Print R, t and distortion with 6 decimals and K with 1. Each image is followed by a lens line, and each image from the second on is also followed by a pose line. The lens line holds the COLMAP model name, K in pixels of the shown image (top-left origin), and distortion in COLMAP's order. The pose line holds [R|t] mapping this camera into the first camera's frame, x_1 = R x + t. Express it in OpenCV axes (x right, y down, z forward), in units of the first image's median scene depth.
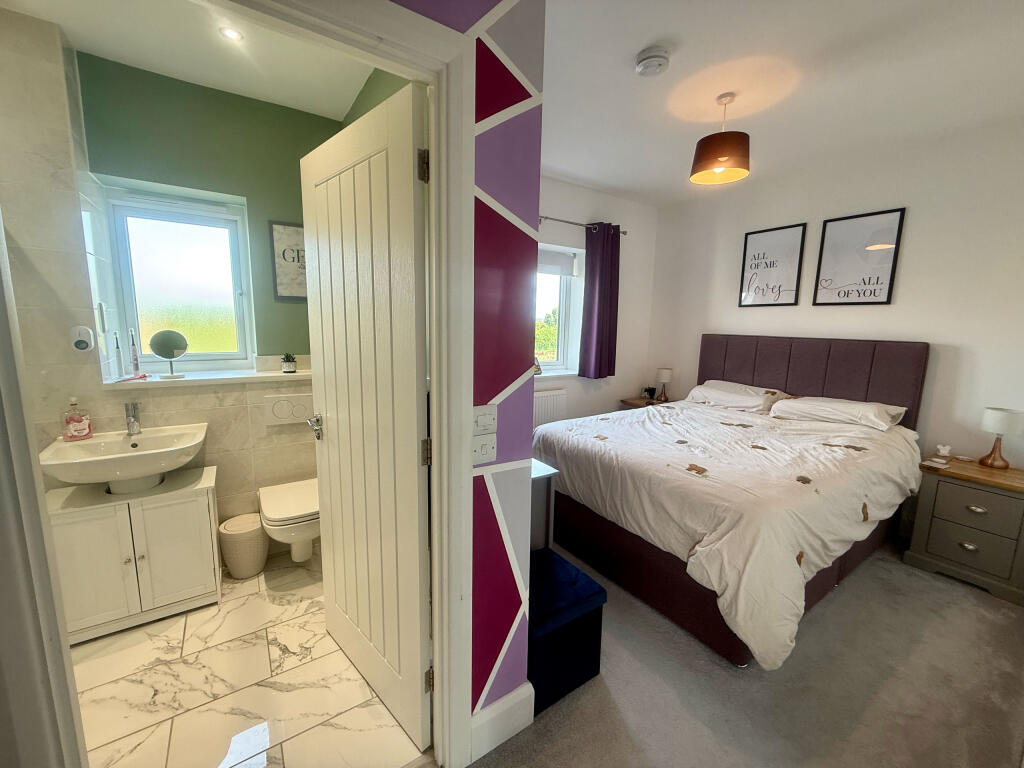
lens RADIAL K [[407.5, 0, 508.9], [0, 407.5, 385.2], [0, 0, 1]] dist [-0.001955, -0.000594]
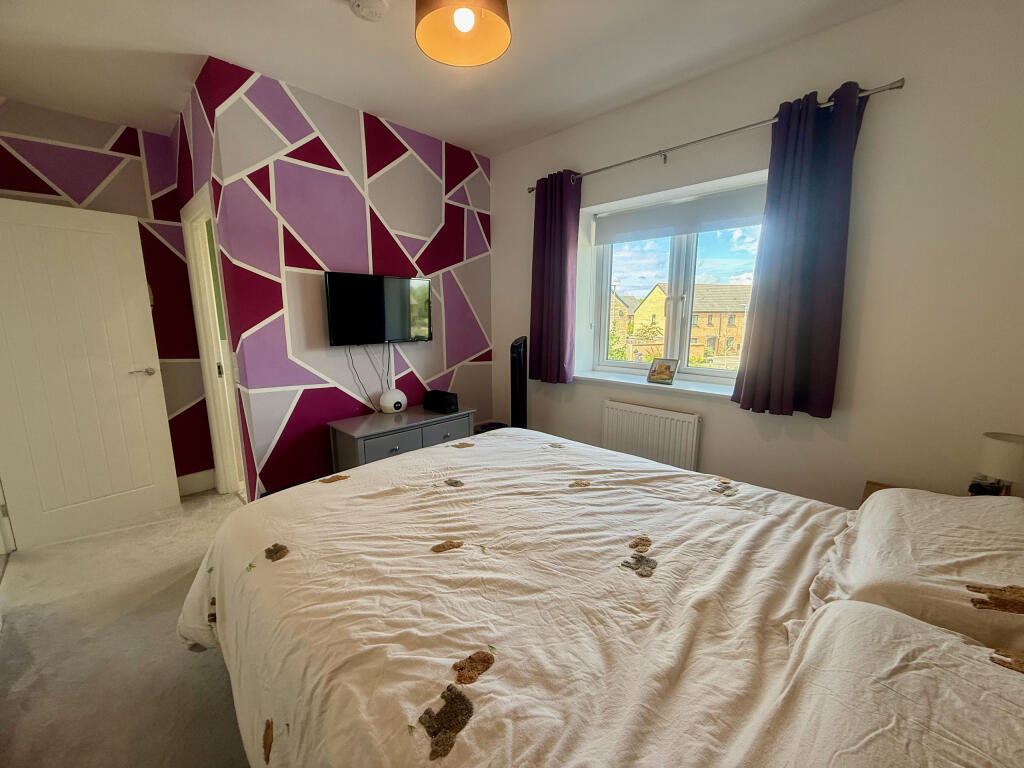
lens RADIAL K [[407.5, 0, 508.9], [0, 407.5, 385.2], [0, 0, 1]] dist [-0.001955, -0.000594]
pose [[0.198920, 0.158642, -0.967090, 0.707245], [-0.134419, 0.981901, 0.133423, -0.084331], [0.970754, 0.103454, 0.216644, 0.608670]]
